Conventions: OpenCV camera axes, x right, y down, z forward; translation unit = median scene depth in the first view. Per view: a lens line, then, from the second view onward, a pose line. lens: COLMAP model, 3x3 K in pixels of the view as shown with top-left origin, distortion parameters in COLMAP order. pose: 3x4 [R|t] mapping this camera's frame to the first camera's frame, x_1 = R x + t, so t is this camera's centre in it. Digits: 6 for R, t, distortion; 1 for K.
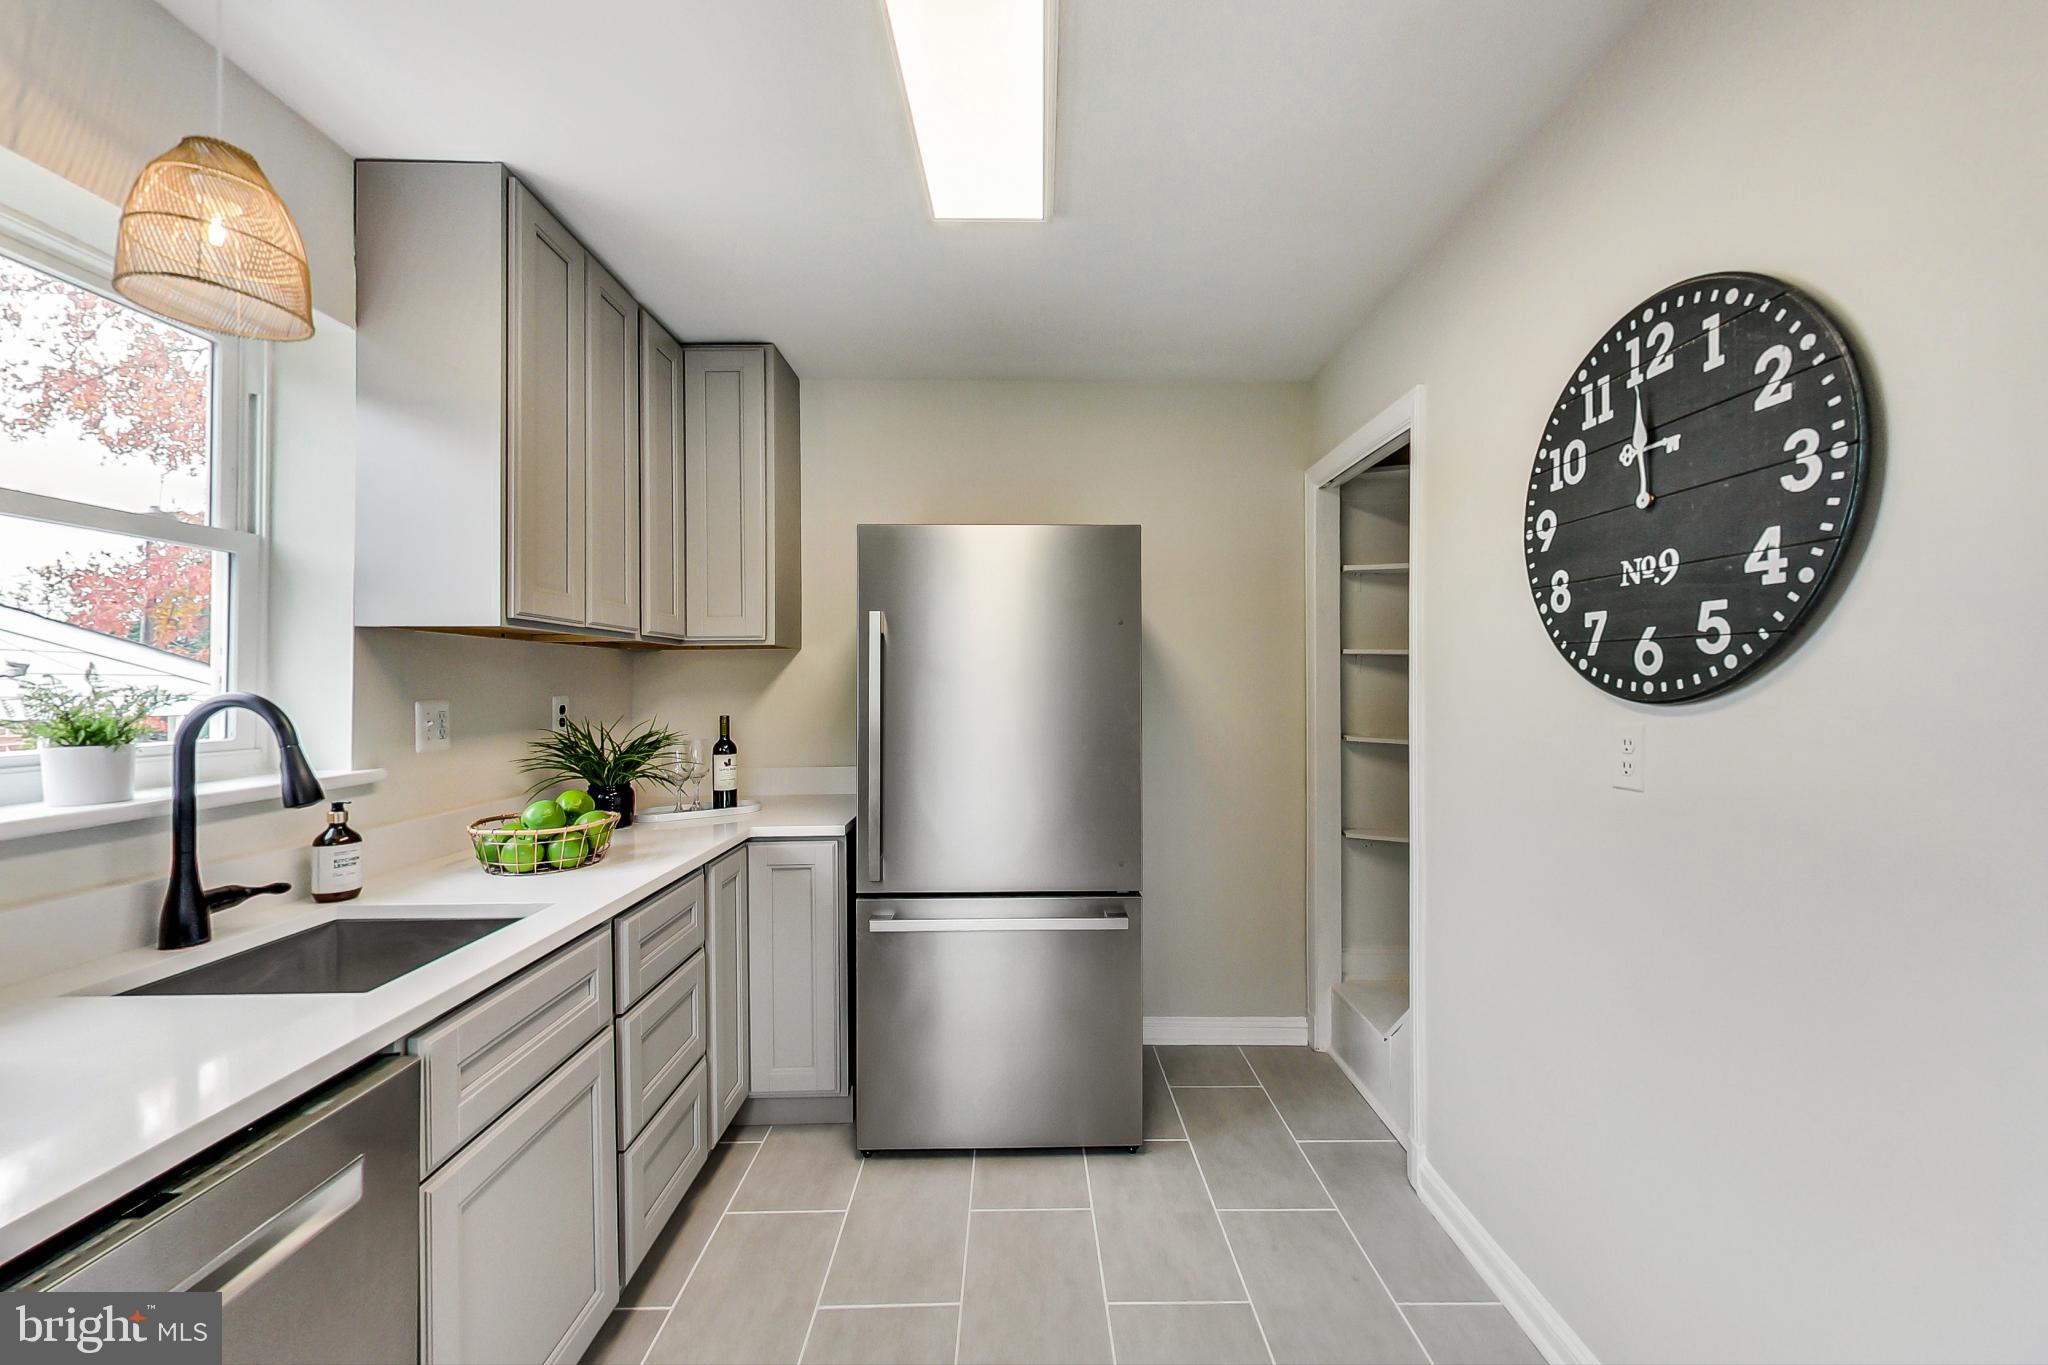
lens RADIAL K [[791.0, 0, 1024.3], [0, 791.0, 677.4], [0, 0, 1]] dist [0.002527, -0.000041]
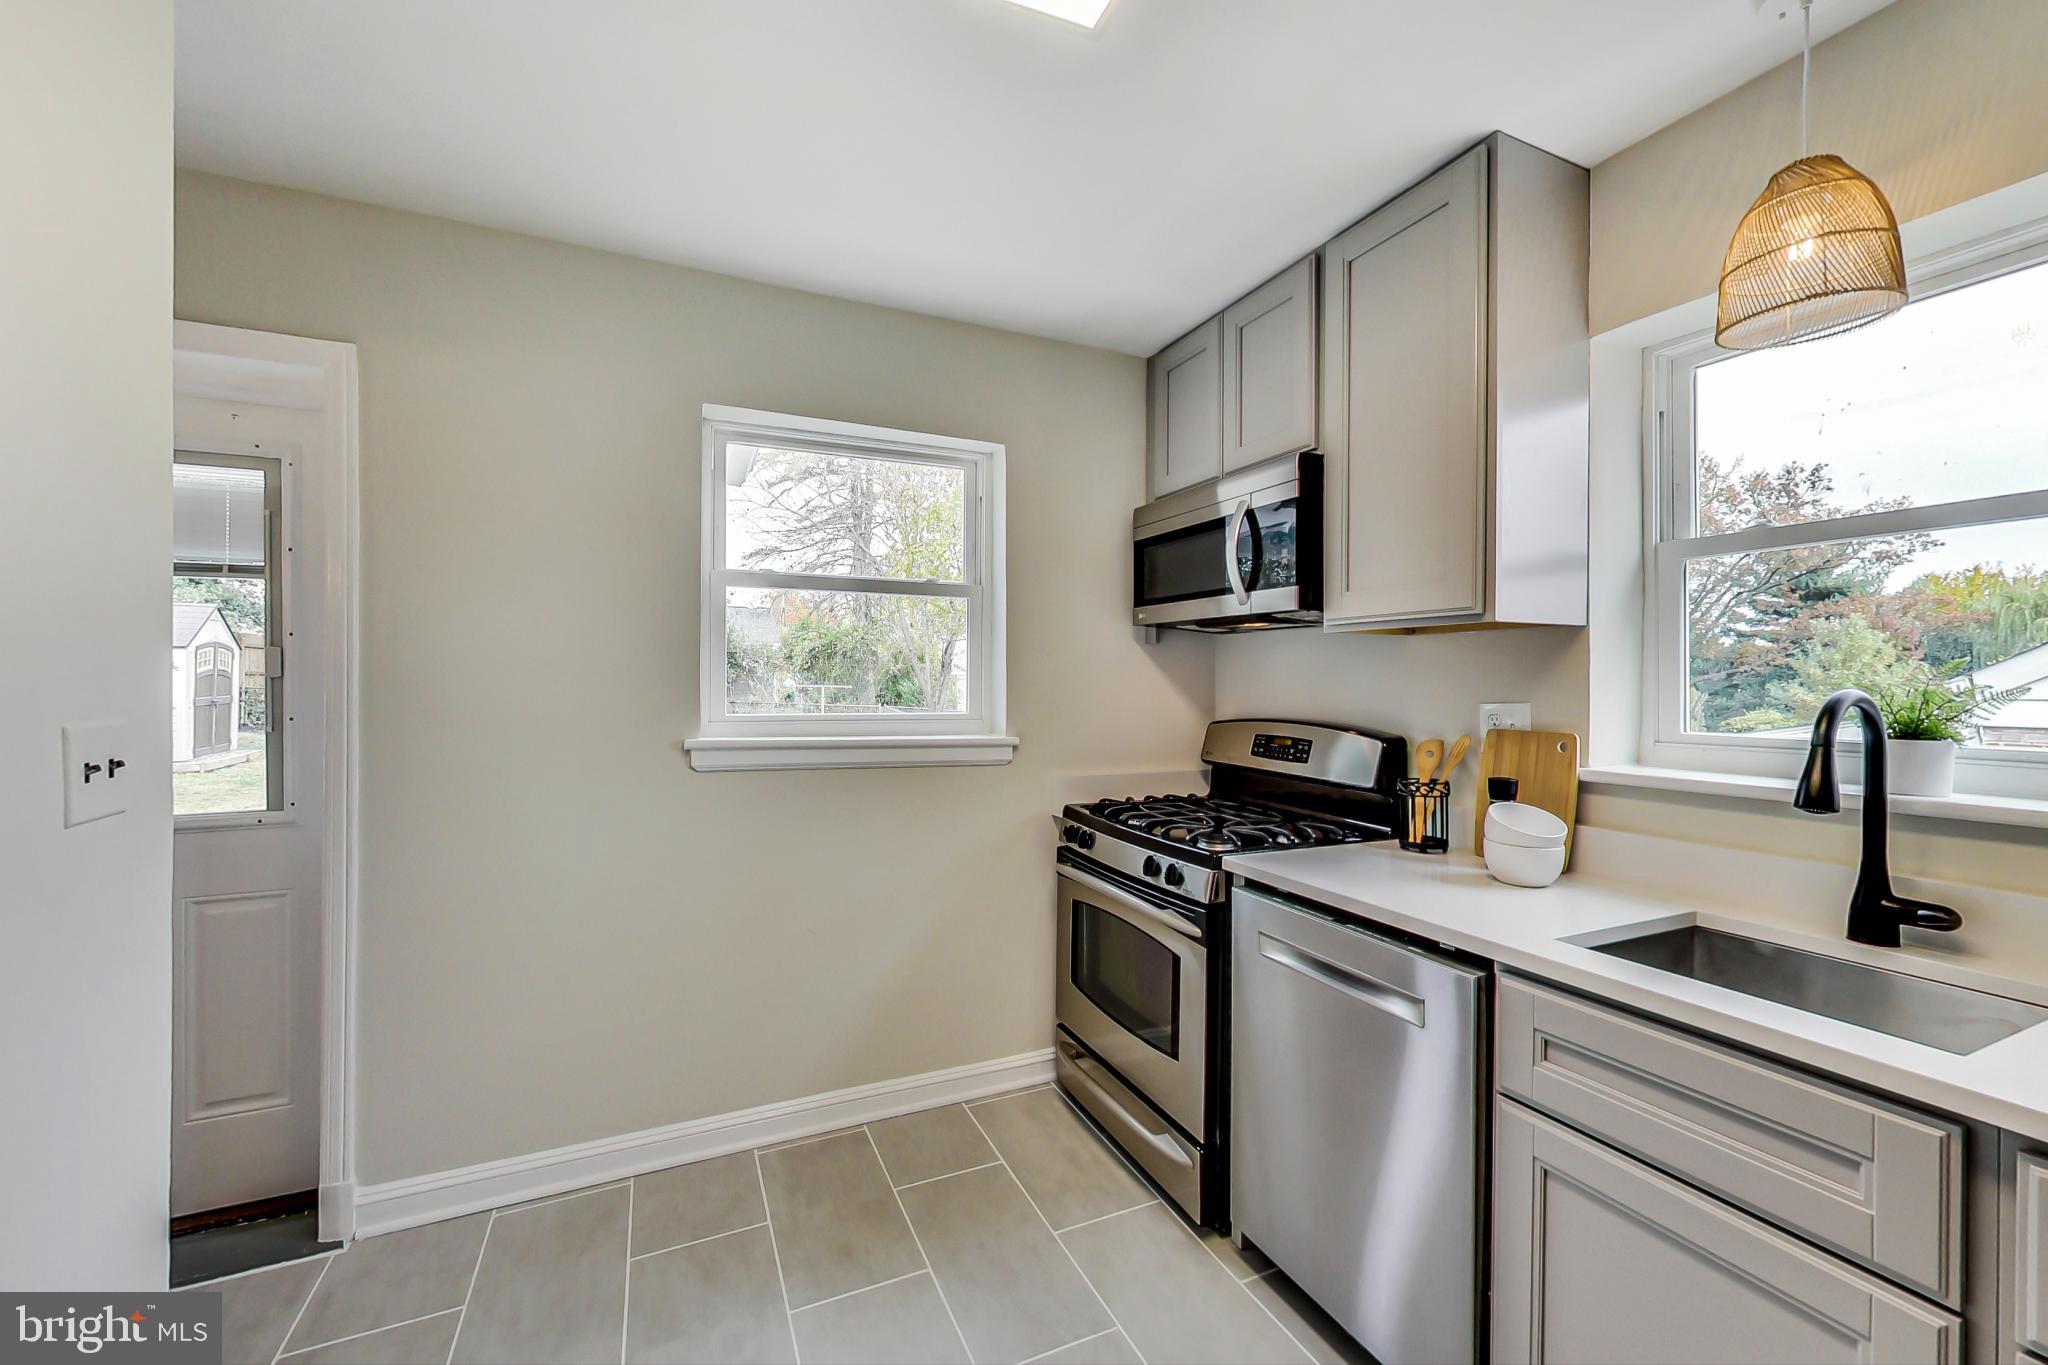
lens RADIAL K [[791.0, 0, 1019.0], [0, 791.0, 687.4], [0, 0, 1]] dist [0.002527, -0.000041]
pose [[-0.910120, 0.000501, -0.414345, 0.240451], [0.002521, 0.999987, -0.004330, 0.011046], [0.414337, -0.004986, -0.910110, 1.032452]]
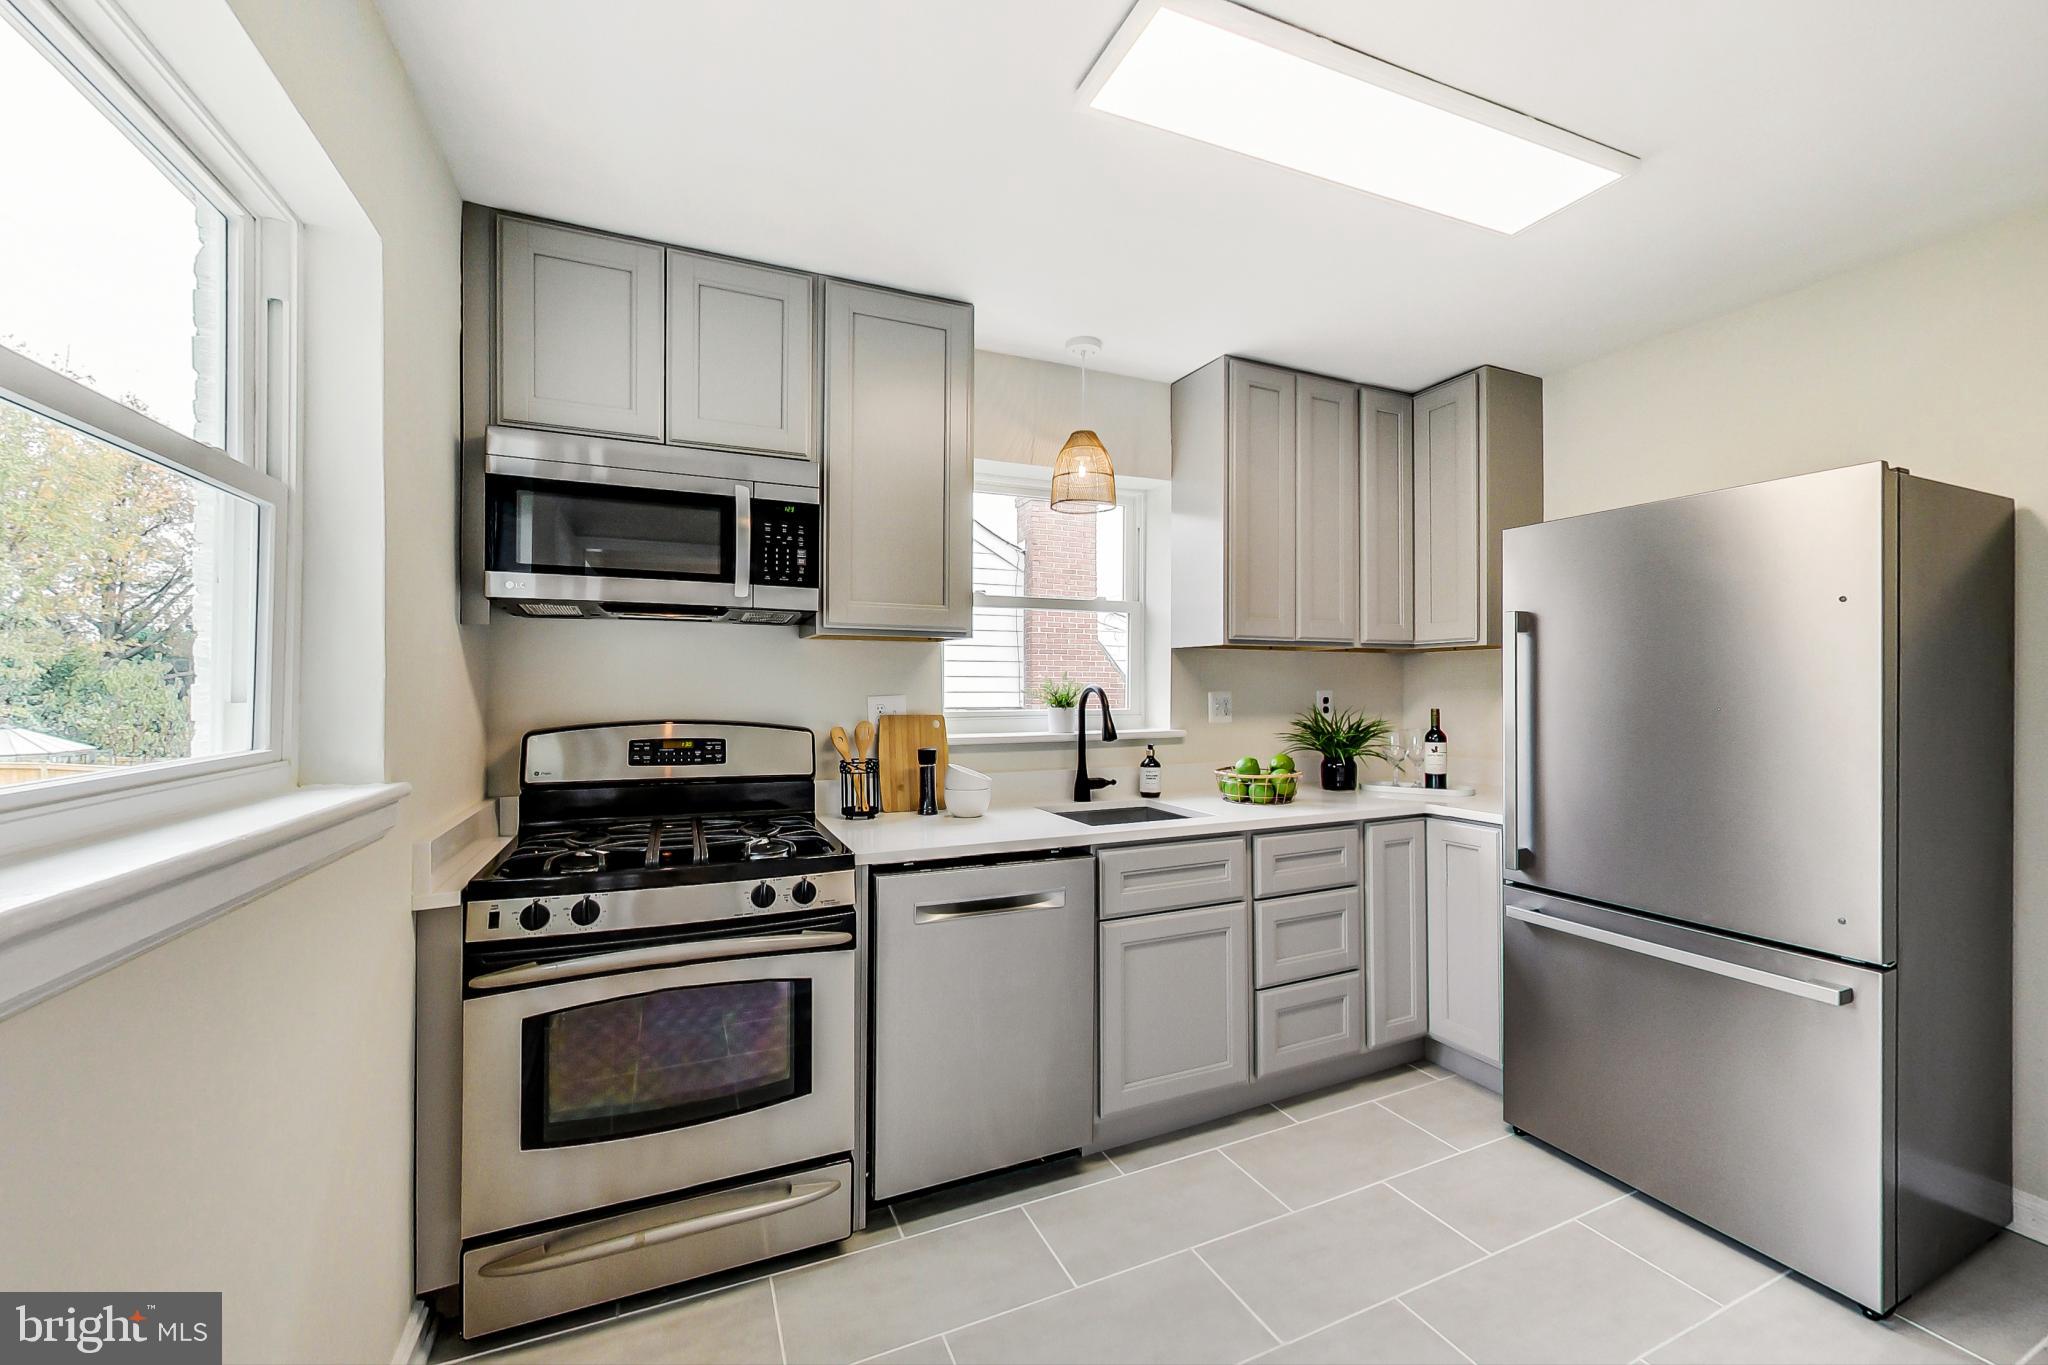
lens RADIAL K [[791.0, 0, 1030.2], [0, 791.0, 679.4], [0, 0, 1]] dist [0.002527, -0.000041]
pose [[0.406925, -0.000227, -0.913462, 0.616516], [0.006886, 0.999972, 0.002819, -0.002423], [0.913436, -0.007437, 0.406915, -0.008776]]
